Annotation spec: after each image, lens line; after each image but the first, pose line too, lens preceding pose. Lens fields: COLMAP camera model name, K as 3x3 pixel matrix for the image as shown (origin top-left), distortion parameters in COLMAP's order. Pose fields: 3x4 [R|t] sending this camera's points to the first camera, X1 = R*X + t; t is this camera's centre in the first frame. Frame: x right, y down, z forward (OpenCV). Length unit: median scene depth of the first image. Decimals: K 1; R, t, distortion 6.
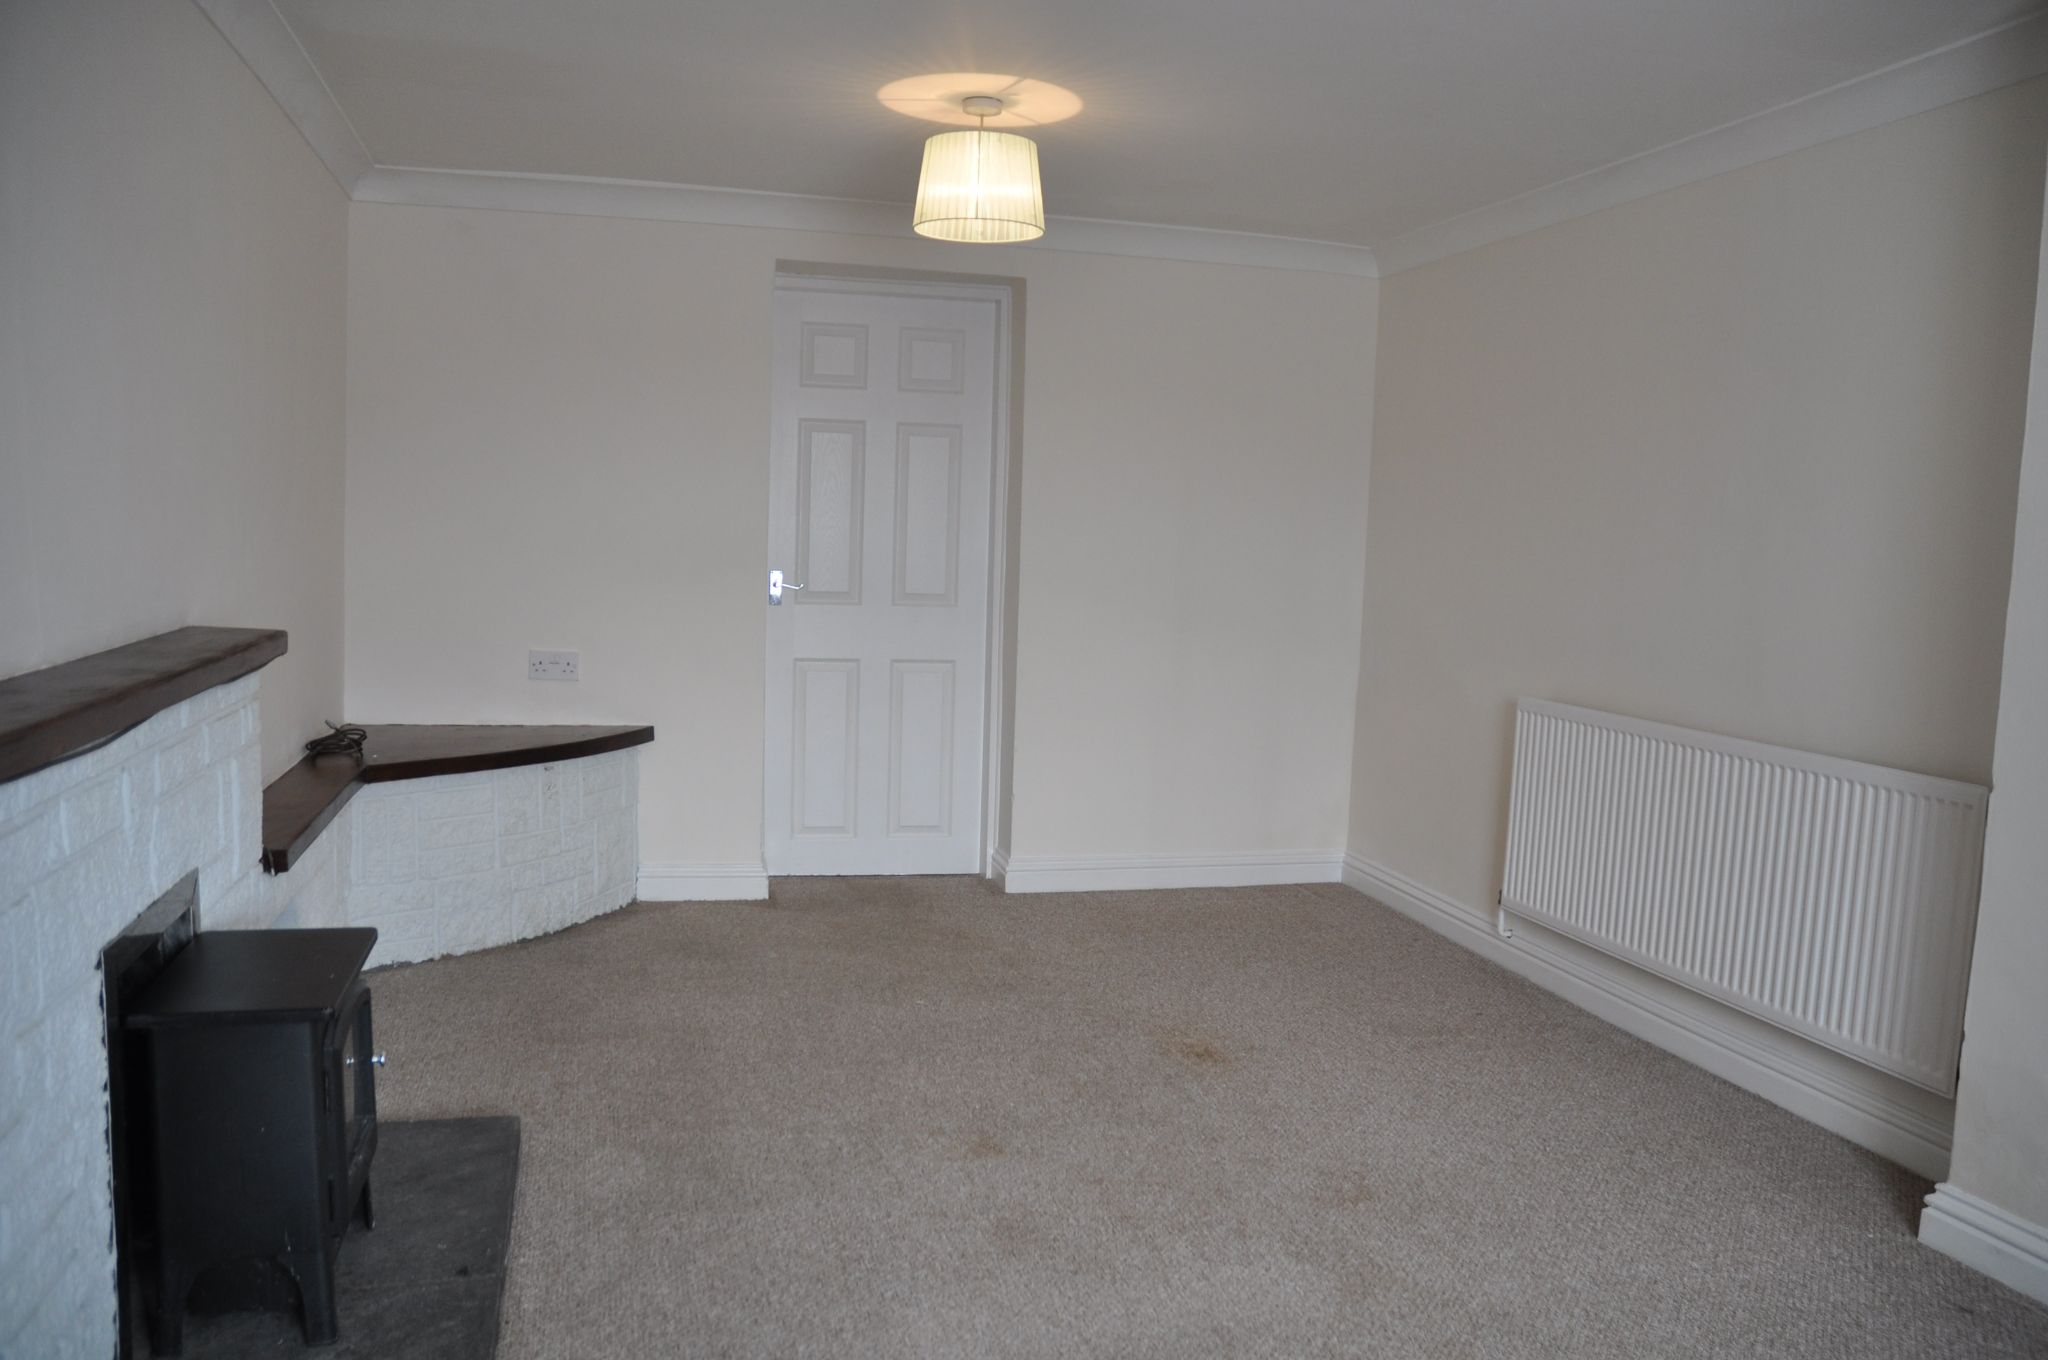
lens RADIAL K [[1625.9, 0, 1024.0], [0, 1625.9, 680.0], [0, 0, 1]] dist [-0.177409, 0.188884]
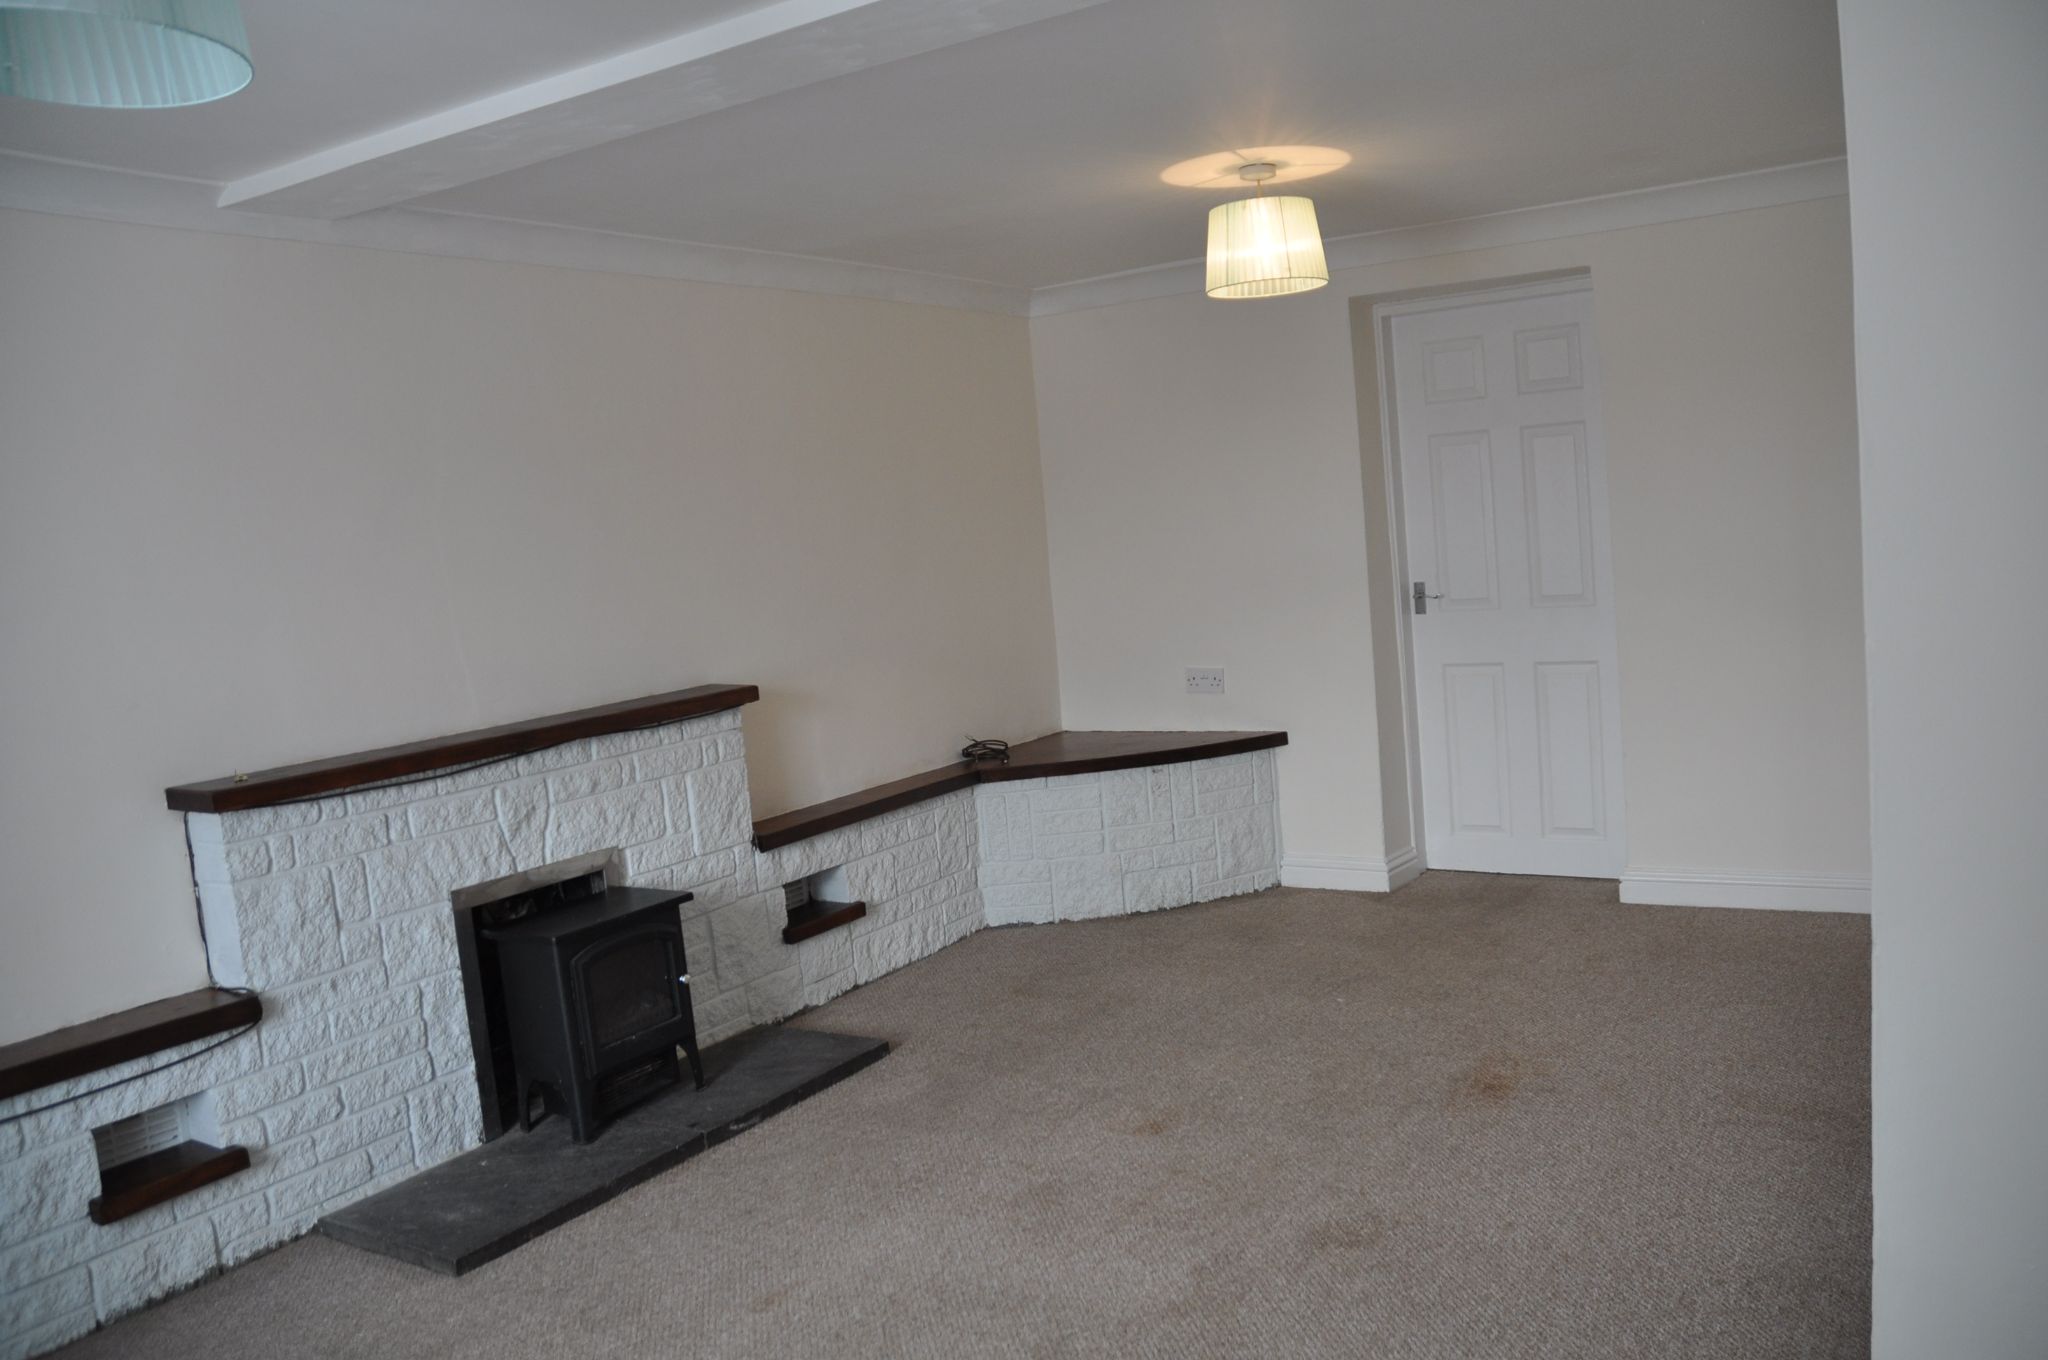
lens RADIAL K [[1625.9, 0, 1024.0], [0, 1625.9, 680.0], [0, 0, 1]] dist [-0.177409, 0.188884]
pose [[0.651307, -0.016855, -0.758627, 0.573011], [0.039368, 0.999157, 0.011599, -0.031179], [0.757792, -0.037420, 0.651422, 0.145478]]
